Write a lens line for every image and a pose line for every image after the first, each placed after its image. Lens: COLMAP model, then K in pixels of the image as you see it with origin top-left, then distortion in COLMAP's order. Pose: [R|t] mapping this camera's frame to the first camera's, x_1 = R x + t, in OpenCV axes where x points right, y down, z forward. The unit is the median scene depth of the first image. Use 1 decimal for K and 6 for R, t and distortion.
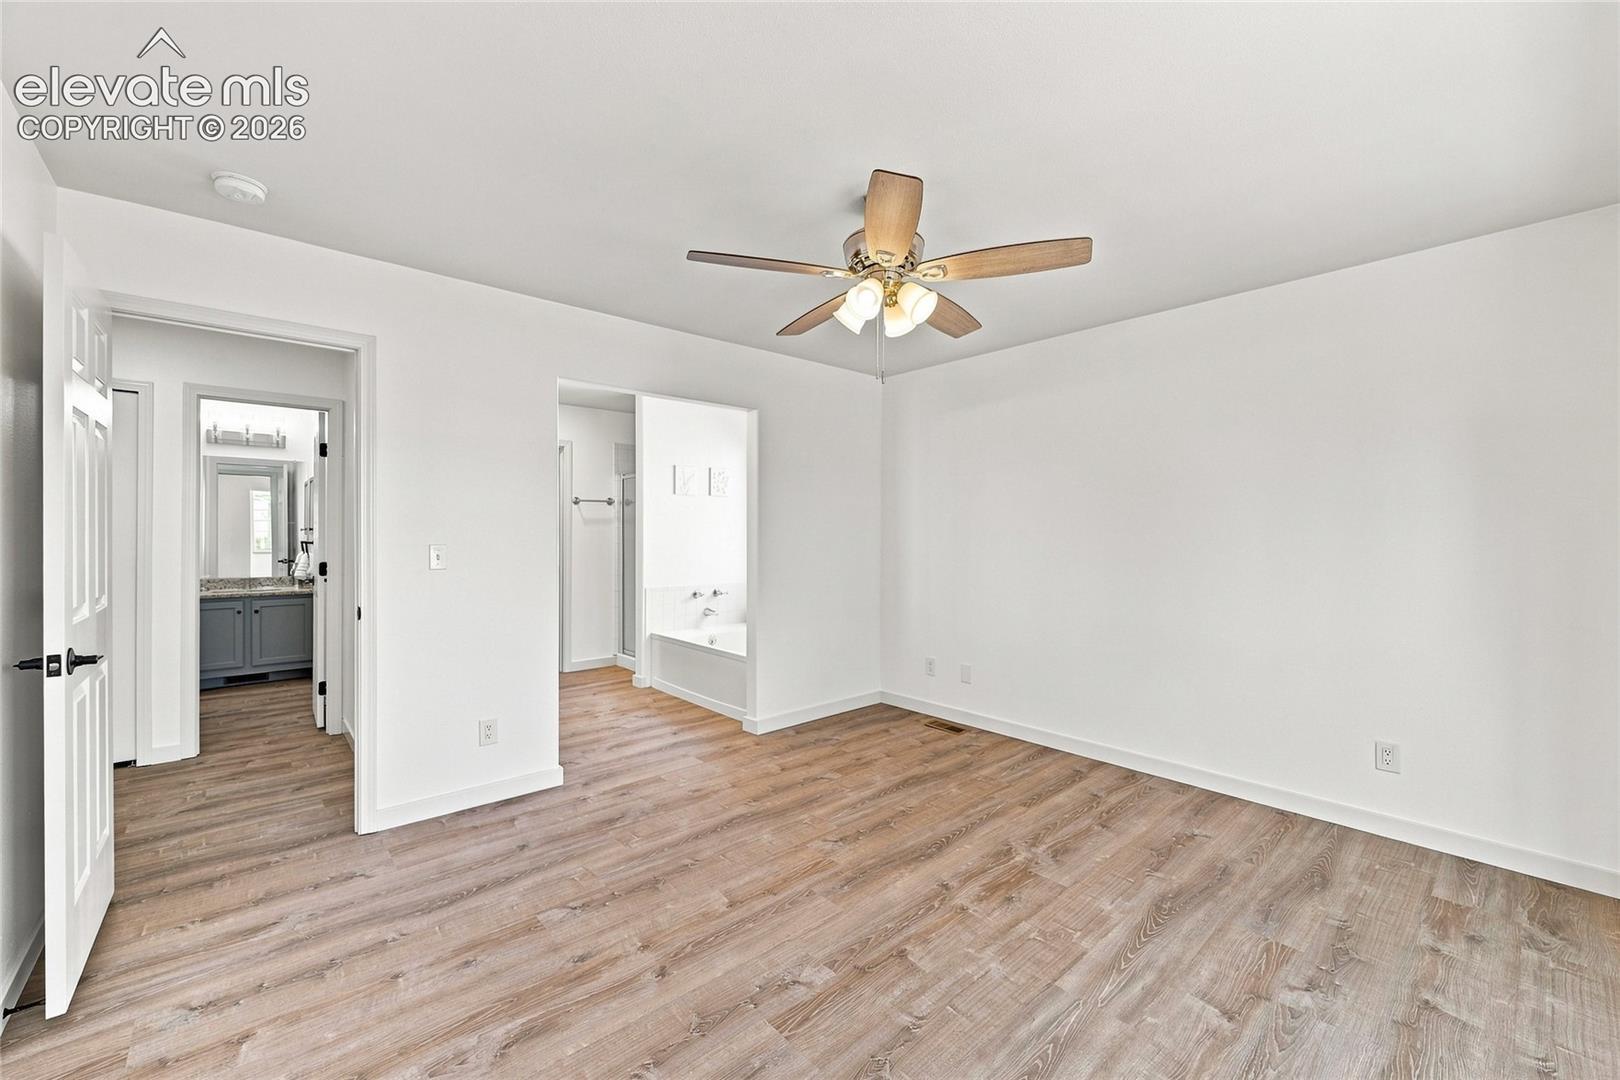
lens RADIAL K [[641.0, 0, 814.4], [0, 641.0, 533.4], [0, 0, 1]] dist [-0.001130, 0.000060]
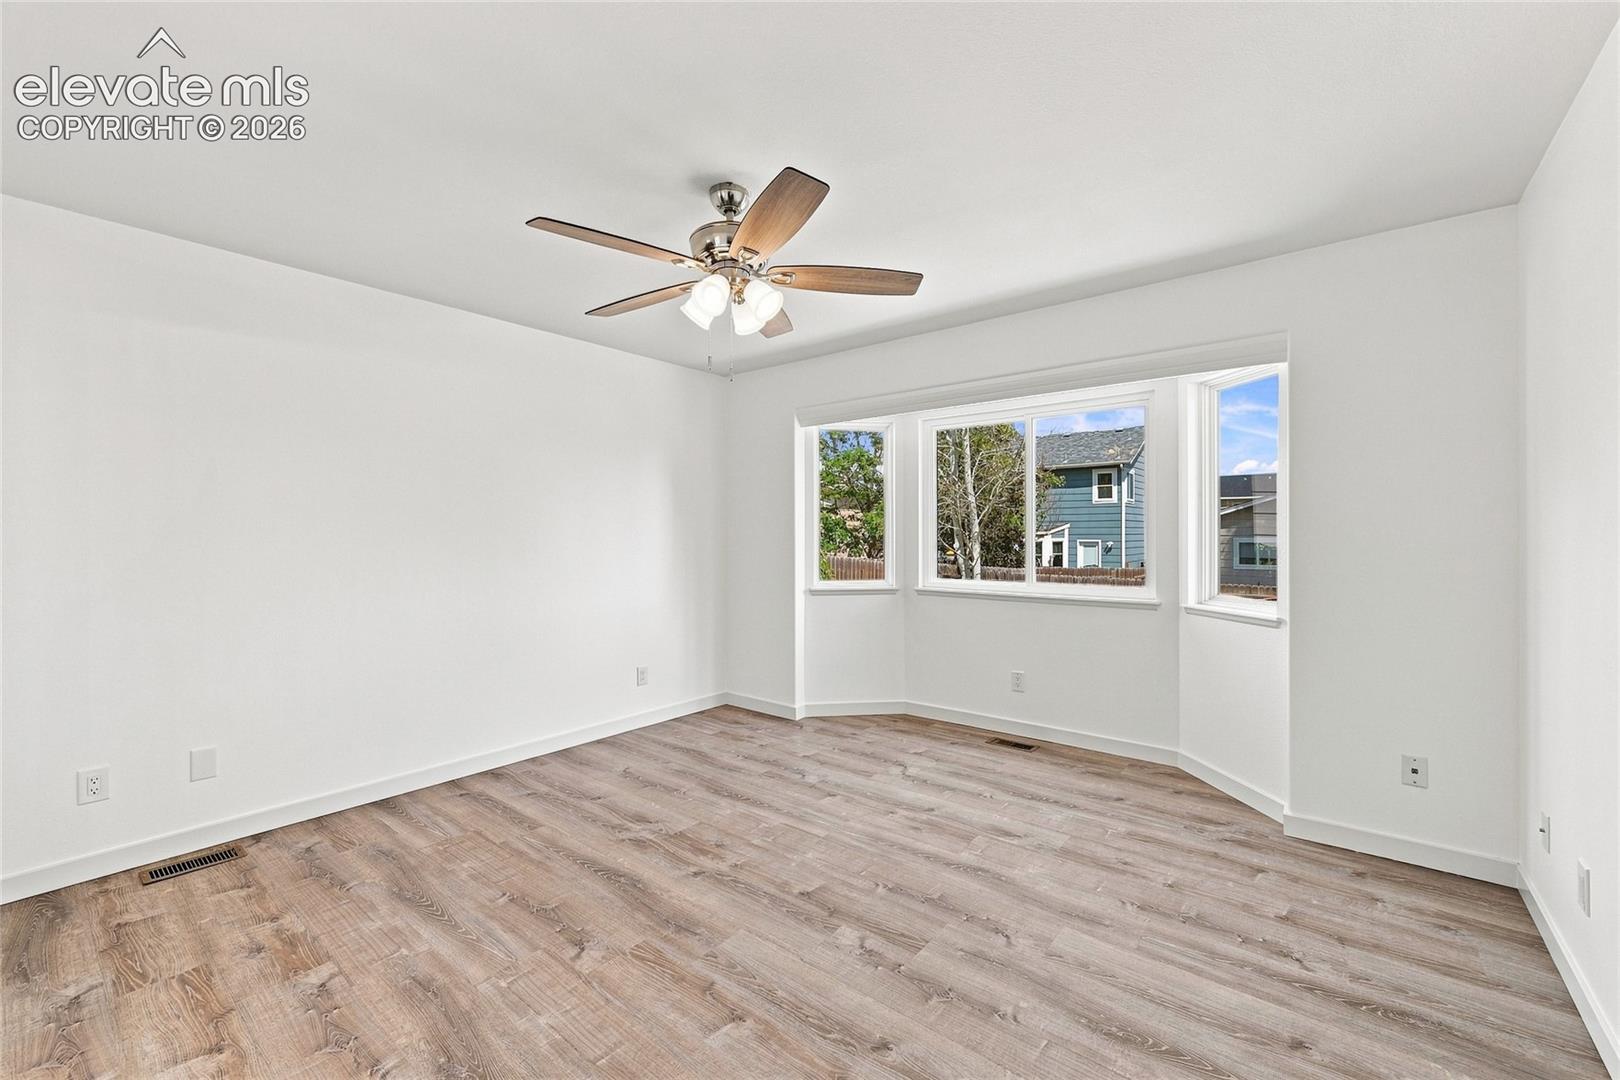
lens RADIAL K [[641.0, 0, 815.4], [0, 641.0, 543.3], [0, 0, 1]] dist [-0.001130, 0.000060]
pose [[-0.153862, -0.016274, 0.987958, -0.700559], [0.001887, 0.999858, 0.016764, -0.000633], [-0.988090, 0.004443, -0.153810, 0.806078]]
